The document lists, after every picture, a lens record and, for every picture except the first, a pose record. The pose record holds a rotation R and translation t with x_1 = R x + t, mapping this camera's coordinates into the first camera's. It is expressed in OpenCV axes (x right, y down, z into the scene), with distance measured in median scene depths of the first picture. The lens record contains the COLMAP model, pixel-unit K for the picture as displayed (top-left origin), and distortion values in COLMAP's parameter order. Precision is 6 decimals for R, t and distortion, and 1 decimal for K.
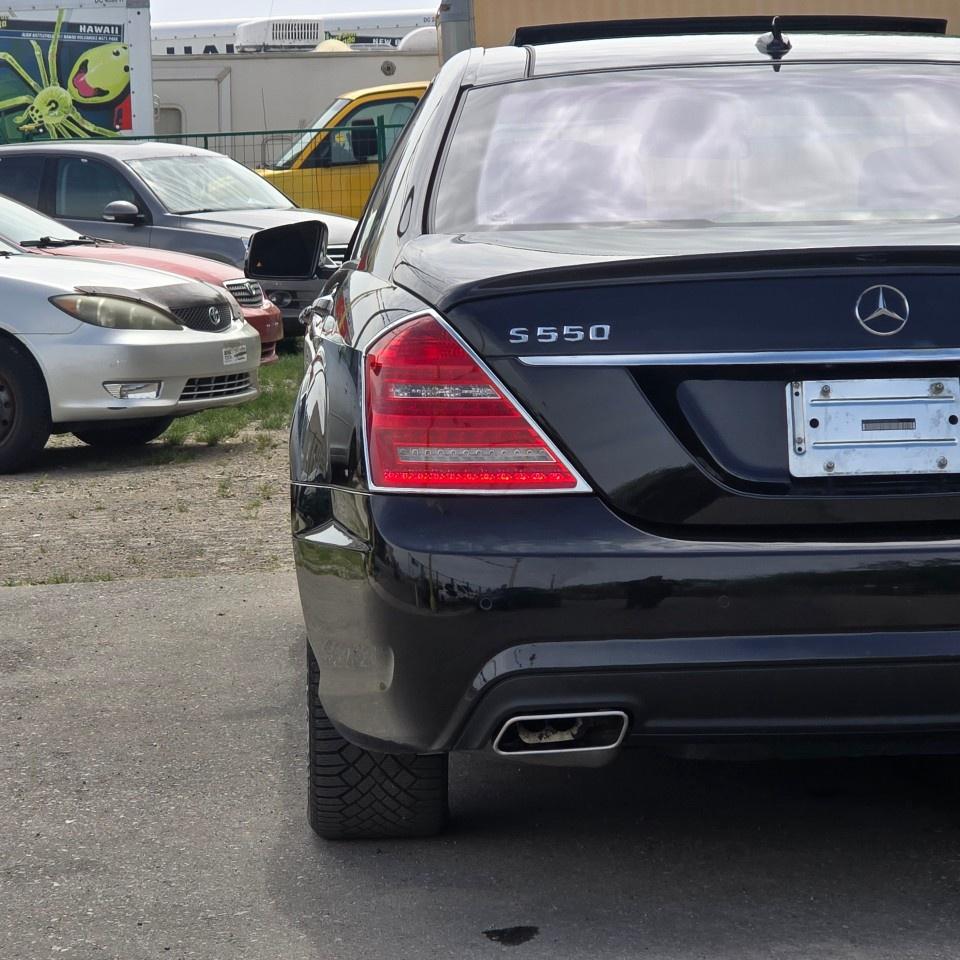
lens RADIAL K [[3553.1, 0, 483.0], [0, 3553.1, 480.0], [0, 0, 1]] dist [-0.331541, 0.000000]
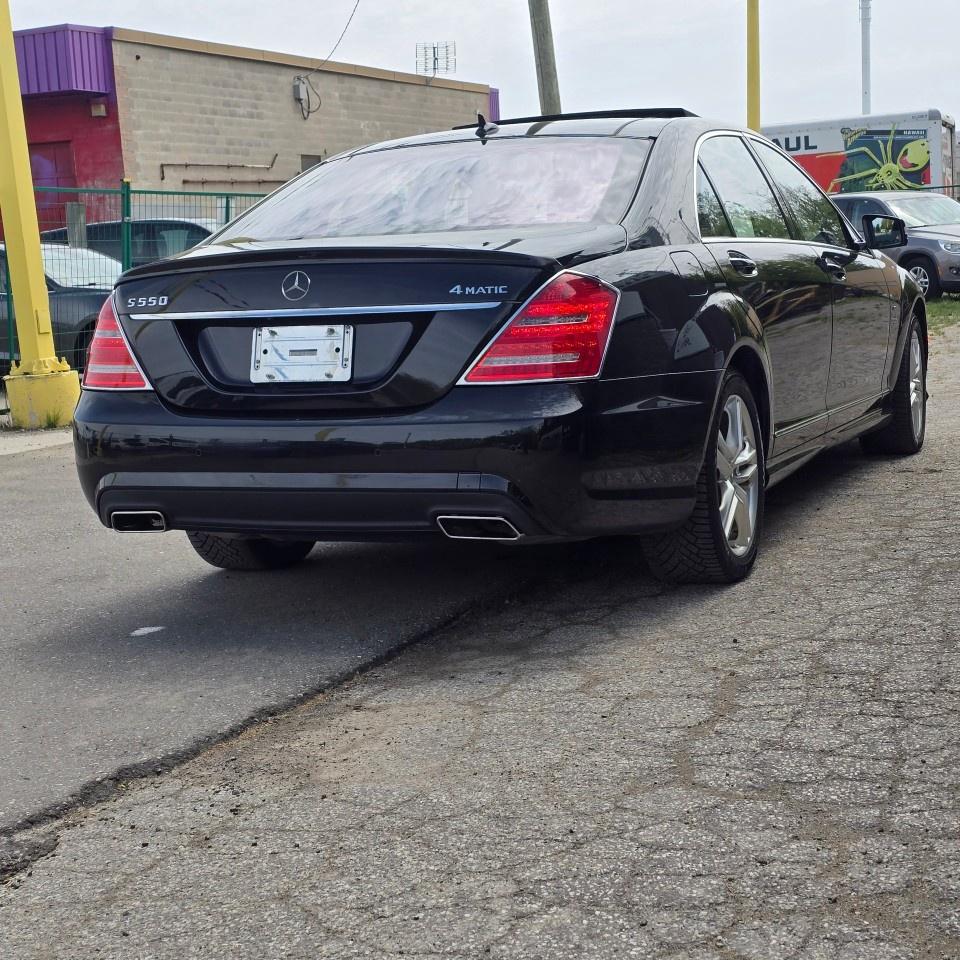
lens RADIAL K [[1700.5, 0, 482.6], [0, 1700.5, 449.6], [0, 0, 1]] dist [0.099464, 0.000000]
pose [[0.919633, 0.024433, -0.392018, 0.504830], [-0.004321, 0.998632, 0.052103, -0.011633], [0.392755, -0.046222, 0.918481, 0.254943]]
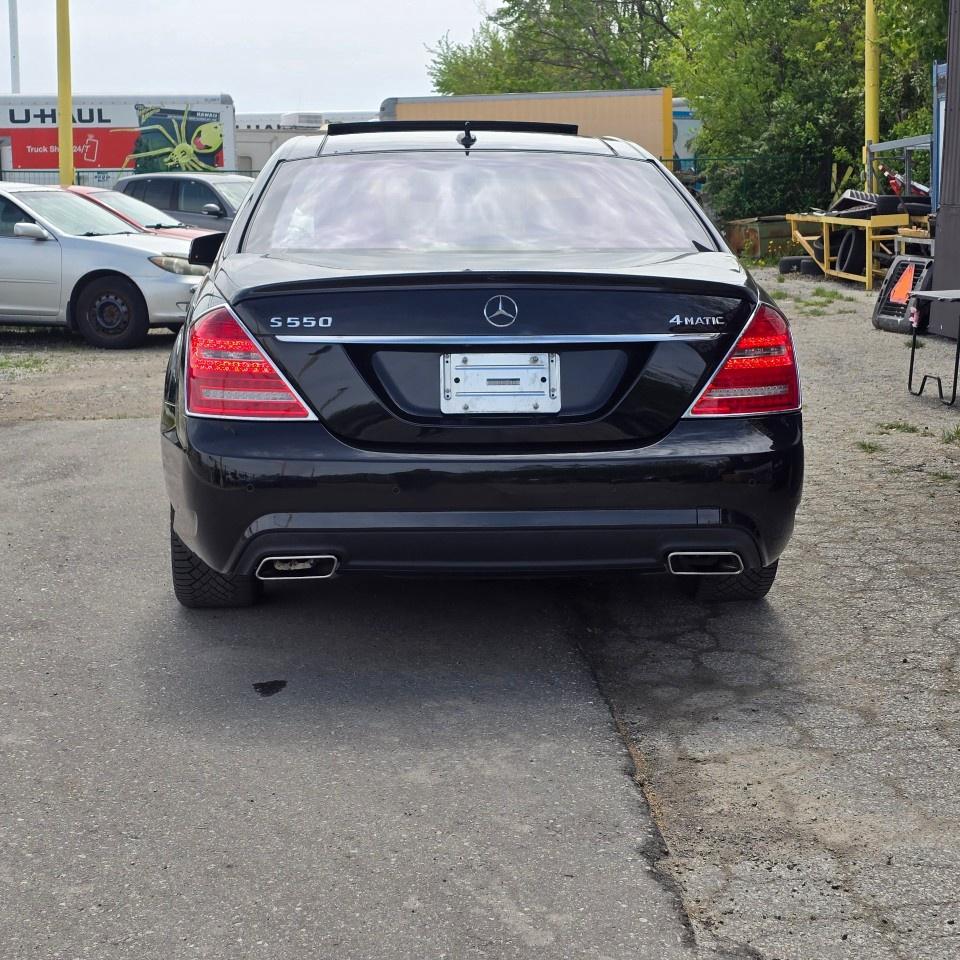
lens RADIAL K [[1700.5, 0, 464.7], [0, 1700.5, 463.2], [0, 0, 1]] dist [0.099464, 0.000000]
pose [[0.999257, 0.017774, 0.034201, 0.068308], [-0.020149, 0.997316, 0.070394, -0.031831], [-0.032859, -0.071030, 0.996933, 0.210320]]
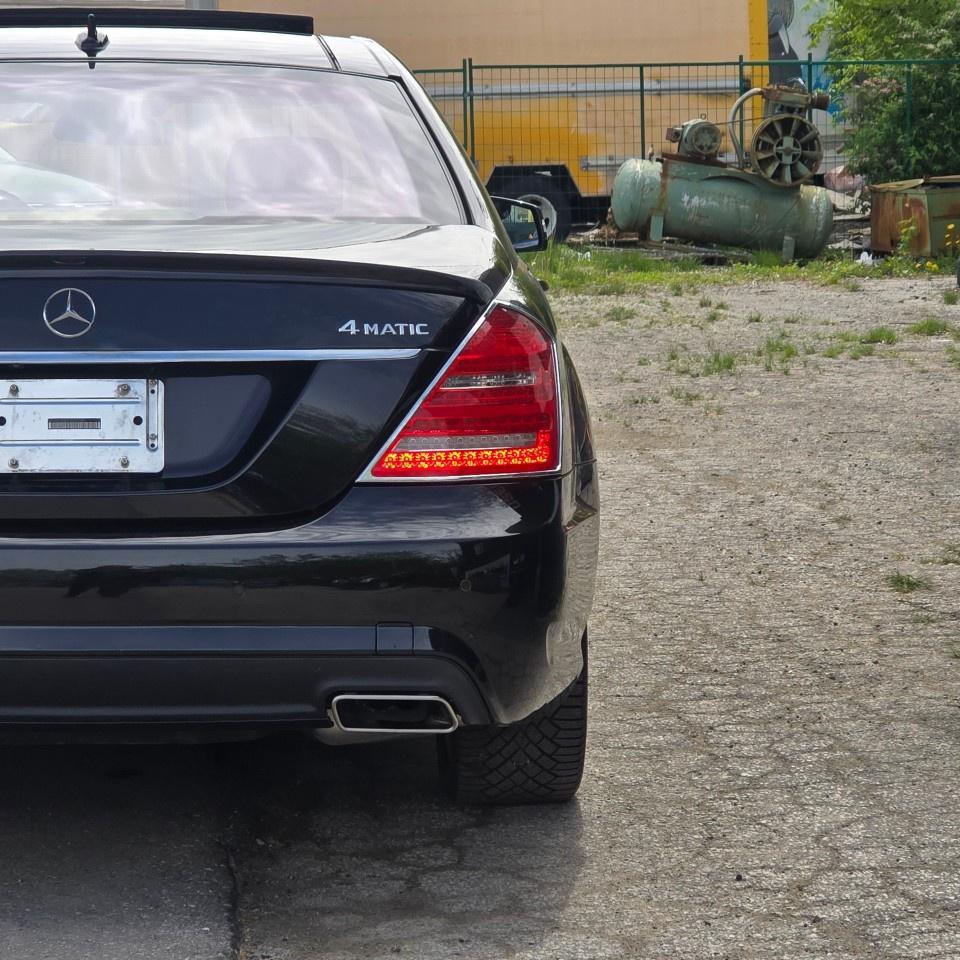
lens RADIAL K [[3553.1, 0, 476.2], [0, 3553.1, 478.6], [0, 0, 1]] dist [-0.331541, 0.000000]
pose [[0.997949, 0.022215, 0.060032, 0.163681], [-0.023026, 0.999652, 0.012845, -0.015127], [-0.059726, -0.014201, 0.998114, -0.033104]]
